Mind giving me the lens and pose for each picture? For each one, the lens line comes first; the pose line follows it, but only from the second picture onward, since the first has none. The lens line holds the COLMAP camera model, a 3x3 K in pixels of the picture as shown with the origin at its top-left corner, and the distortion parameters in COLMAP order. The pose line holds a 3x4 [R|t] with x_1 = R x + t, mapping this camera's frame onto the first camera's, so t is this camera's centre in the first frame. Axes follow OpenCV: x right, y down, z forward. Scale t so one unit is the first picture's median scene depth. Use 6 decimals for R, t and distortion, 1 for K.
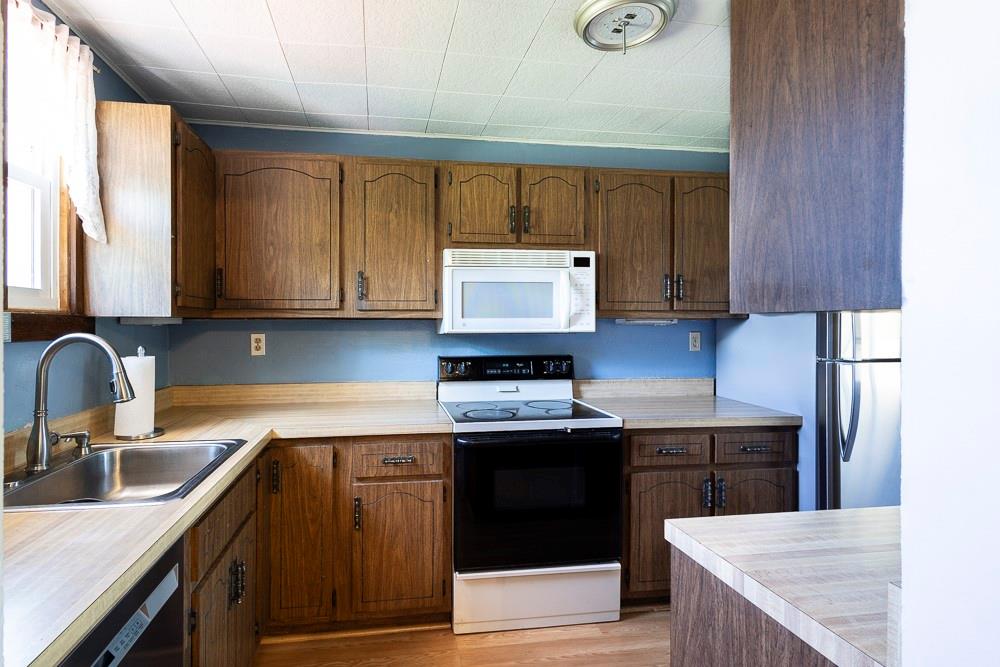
lens RADIAL K [[717.9, 0, 500.5], [0, 717.9, 330.2], [0, 0, 1]] dist [-0.005937, -0.000904]
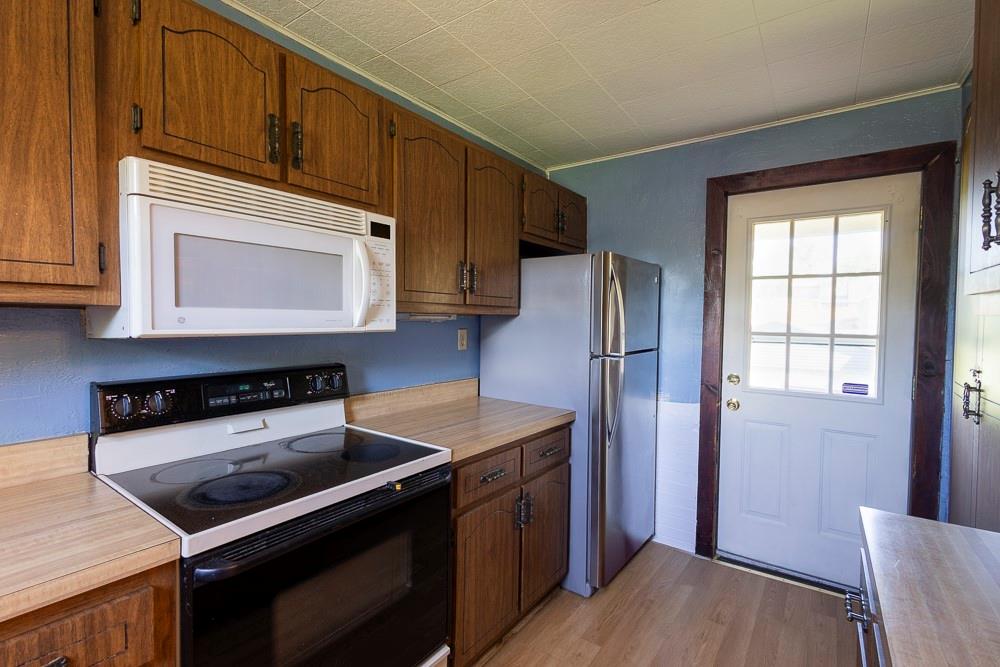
lens RADIAL K [[456.6, 0, 505.9], [0, 456.6, 334.8], [0, 0, 1]] dist [0.002561, -0.001128]
pose [[0.694334, -0.015168, 0.719494, -0.119823], [-0.005751, 0.999629, 0.026624, -0.006882], [-0.719630, -0.022624, 0.693989, 0.604808]]
